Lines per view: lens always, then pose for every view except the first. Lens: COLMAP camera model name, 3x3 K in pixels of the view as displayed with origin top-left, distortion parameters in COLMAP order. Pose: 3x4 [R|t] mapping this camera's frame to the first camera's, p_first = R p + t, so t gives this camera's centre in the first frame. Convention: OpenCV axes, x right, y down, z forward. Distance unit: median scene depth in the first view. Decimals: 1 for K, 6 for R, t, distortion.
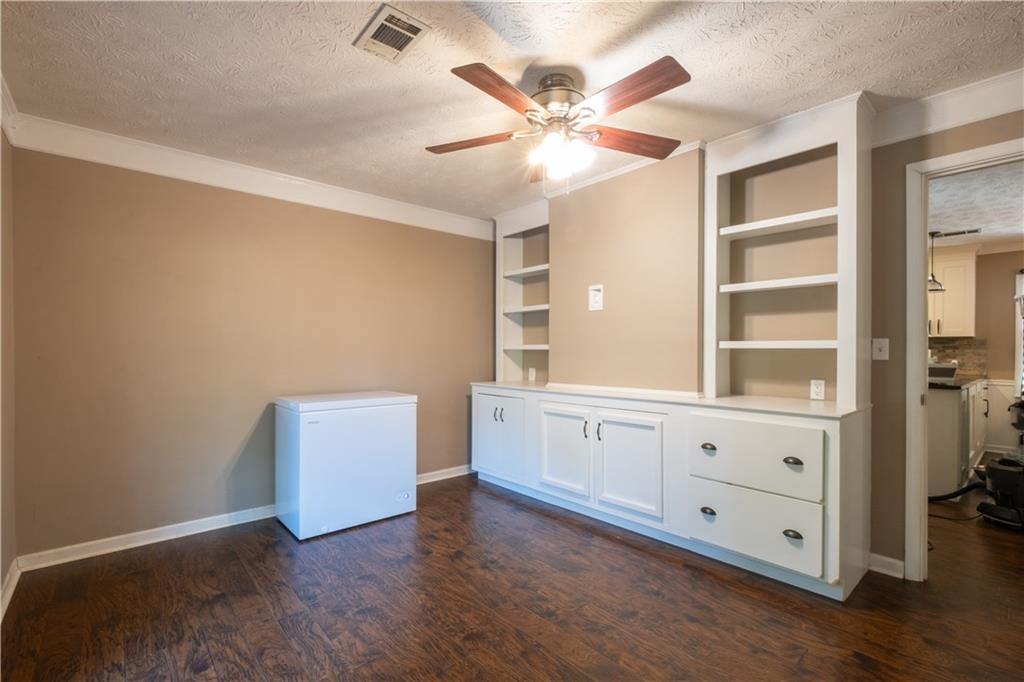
lens RADIAL K [[452.9, 0, 504.9], [0, 452.9, 348.0], [0, 0, 1]] dist [-0.004089, -0.000239]
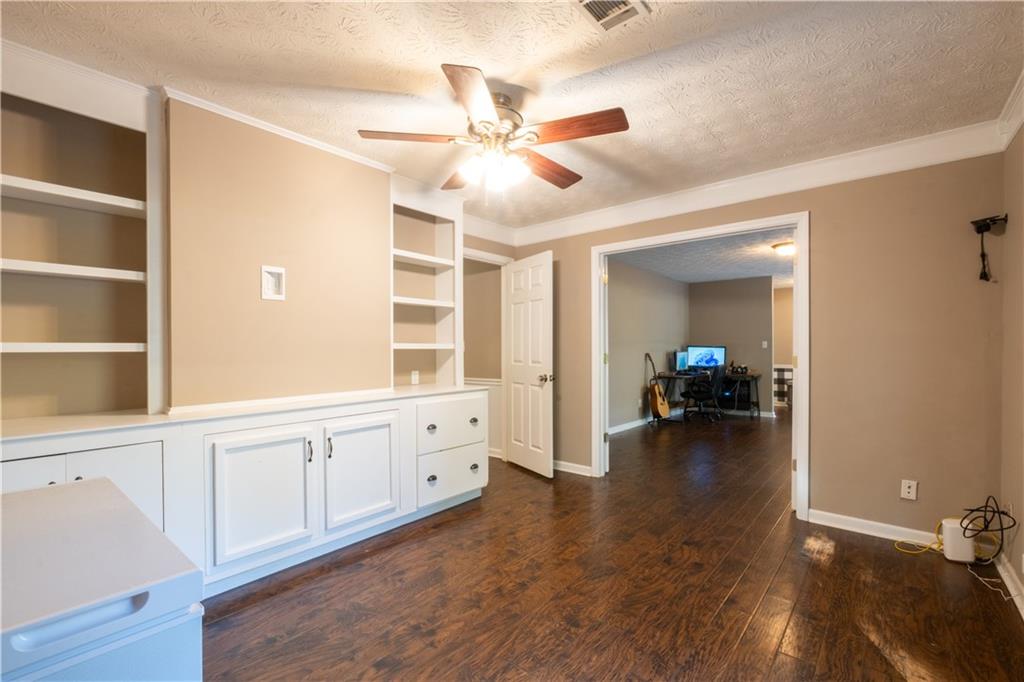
lens RADIAL K [[452.9, 0, 494.4], [0, 452.9, 348.6], [0, 0, 1]] dist [-0.004089, -0.000239]
pose [[-0.132490, 0.002407, 0.991181, -0.830548], [0.003027, 0.999993, -0.002024, 0.002924], [-0.991180, 0.002732, -0.132496, 1.003748]]
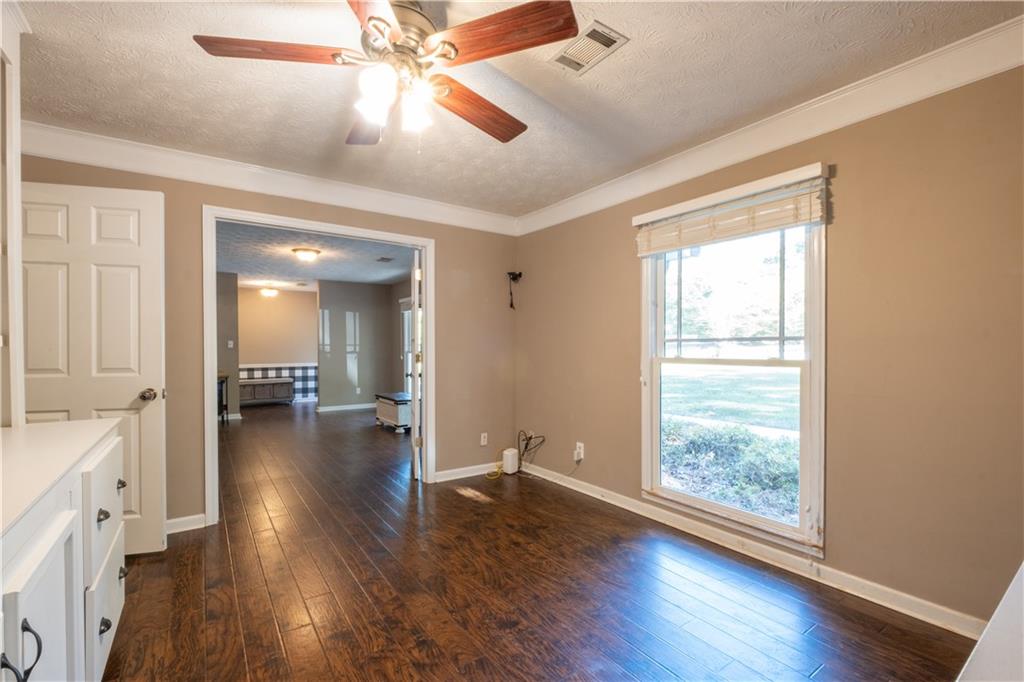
lens RADIAL K [[452.9, 0, 514.8], [0, 452.9, 348.5], [0, 0, 1]] dist [-0.004089, -0.000239]
pose [[-0.995835, 0.003941, 0.091093, -0.135871], [0.004175, 0.999988, 0.002387, 0.004618], [-0.091083, 0.002757, -0.995840, 1.543067]]
